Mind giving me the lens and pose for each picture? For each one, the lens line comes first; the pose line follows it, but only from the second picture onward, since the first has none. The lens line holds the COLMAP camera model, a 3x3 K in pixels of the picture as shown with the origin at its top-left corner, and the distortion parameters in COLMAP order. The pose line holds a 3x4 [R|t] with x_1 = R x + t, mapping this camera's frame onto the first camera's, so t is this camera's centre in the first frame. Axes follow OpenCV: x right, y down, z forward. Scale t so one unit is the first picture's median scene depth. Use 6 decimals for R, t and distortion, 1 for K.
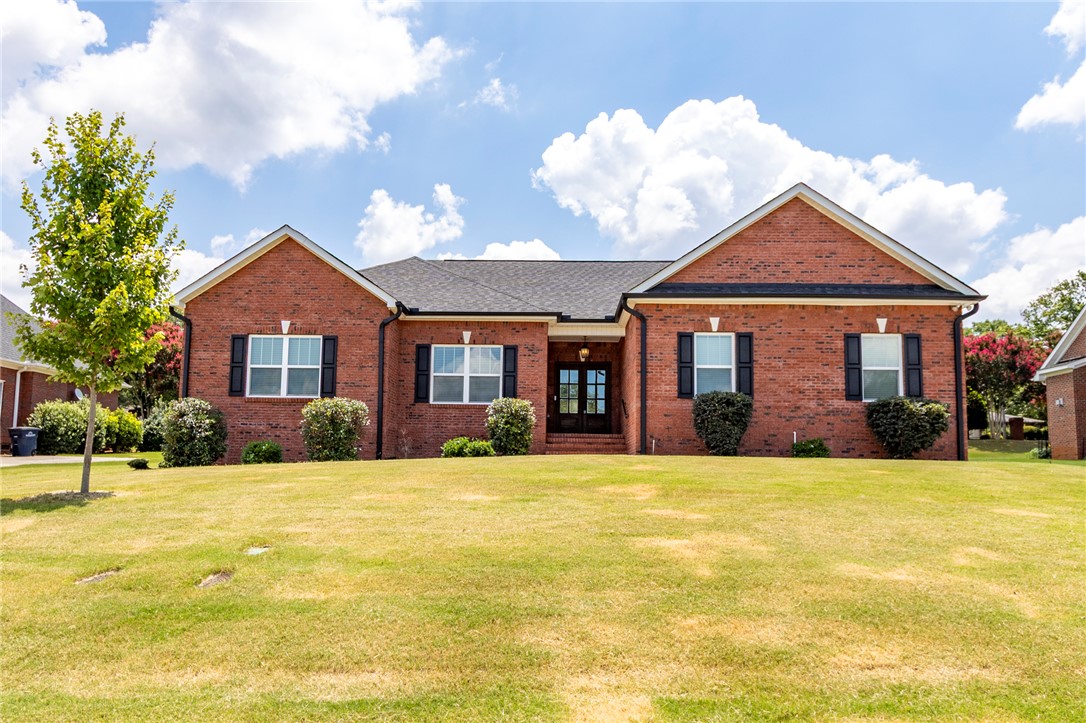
lens RADIAL K [[690.5, 0, 542.5], [0, 690.5, 409.9], [0, 0, 1]] dist [0.004800, -0.001177]
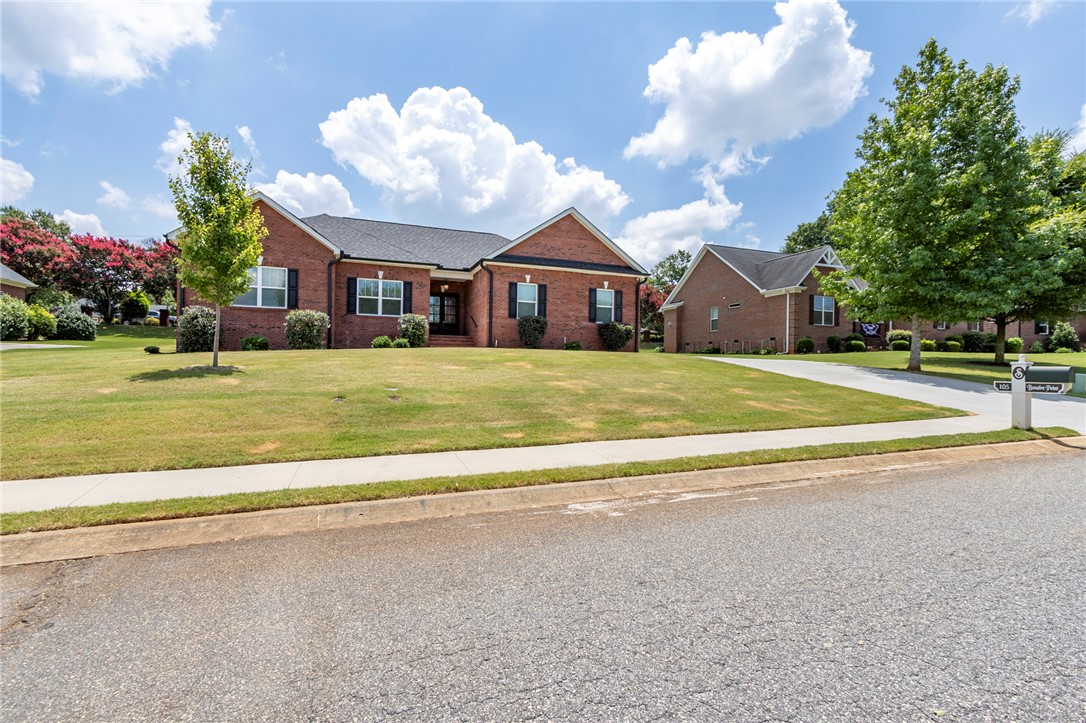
lens RADIAL K [[484.5, 0, 528.1], [0, 484.5, 356.6], [0, 0, 1]] dist [0.000332, 0.000408]
pose [[0.930411, 0.006482, 0.366461, -0.216207], [-0.036661, 0.996475, 0.075454, -0.012293], [-0.364680, -0.083638, 0.927369, -0.220877]]
